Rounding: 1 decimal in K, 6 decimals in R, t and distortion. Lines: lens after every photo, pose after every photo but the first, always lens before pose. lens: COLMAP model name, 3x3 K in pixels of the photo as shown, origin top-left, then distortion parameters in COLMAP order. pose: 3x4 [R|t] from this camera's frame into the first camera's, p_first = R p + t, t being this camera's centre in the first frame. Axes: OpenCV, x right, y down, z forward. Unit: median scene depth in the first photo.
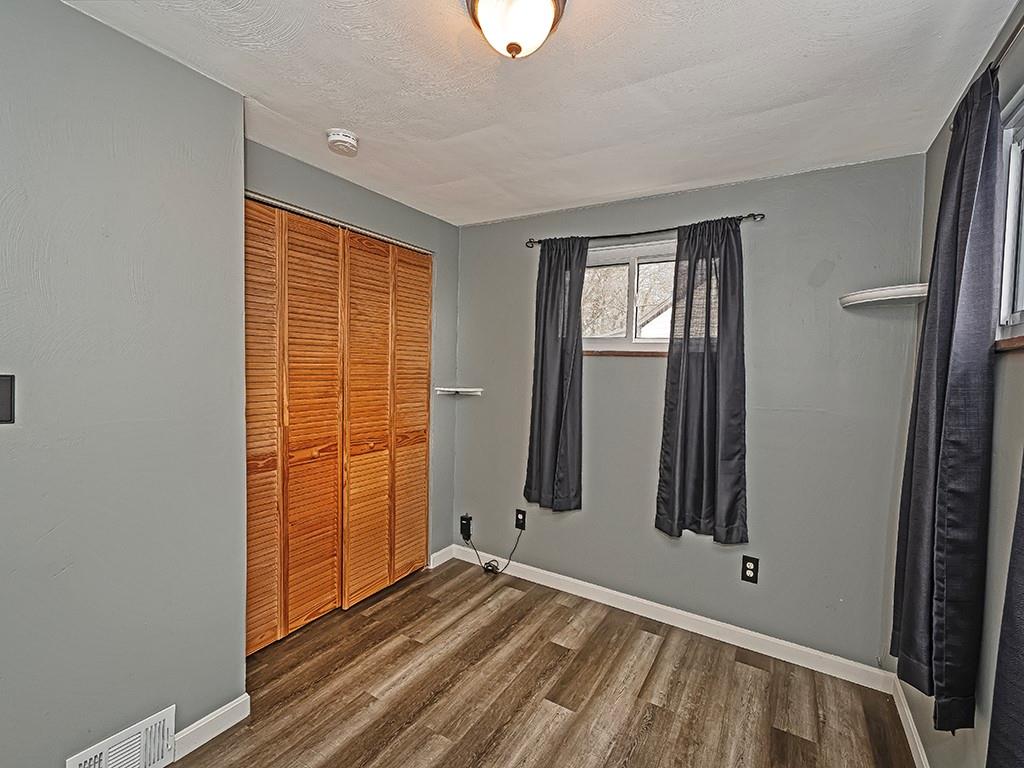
lens RADIAL K [[450.8, 0, 472.6], [0, 450.8, 380.0], [0, 0, 1]] dist [0.014678, 0.000422]
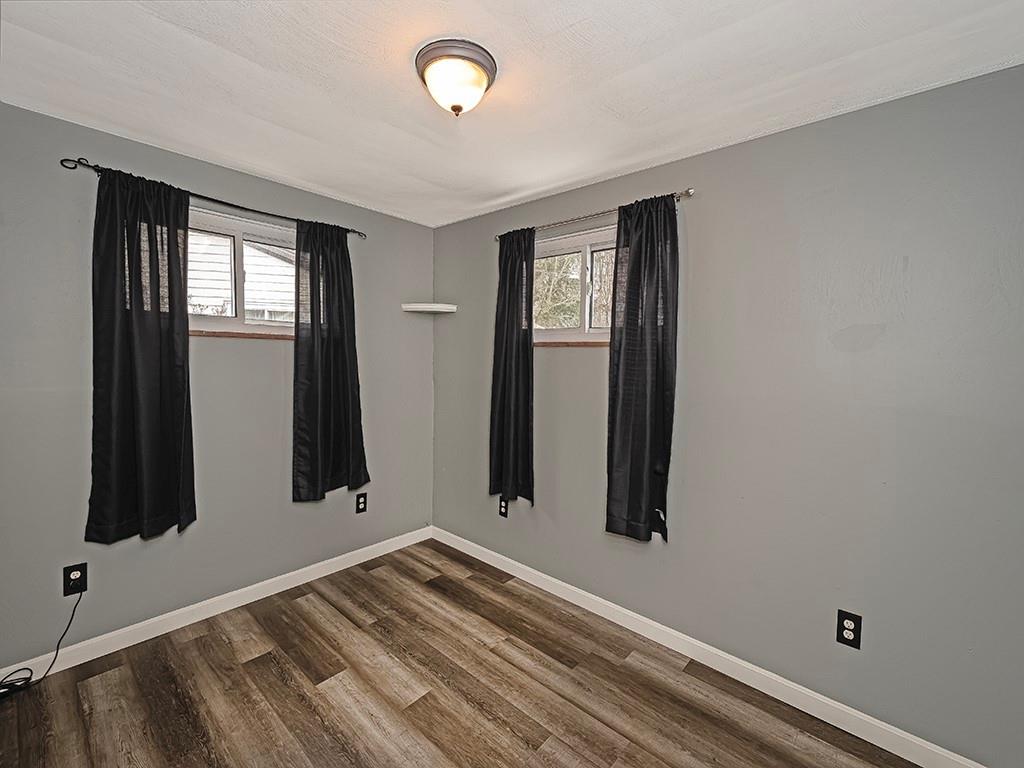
lens RADIAL K [[464.3, 0, 517.8], [0, 464.3, 378.6], [0, 0, 1]] dist [0.009917, -0.000820]
pose [[0.157321, -0.069494, 0.985099, -0.586130], [0.027187, 0.997448, 0.066023, -0.018014], [-0.987173, 0.016396, 0.158808, 0.314323]]
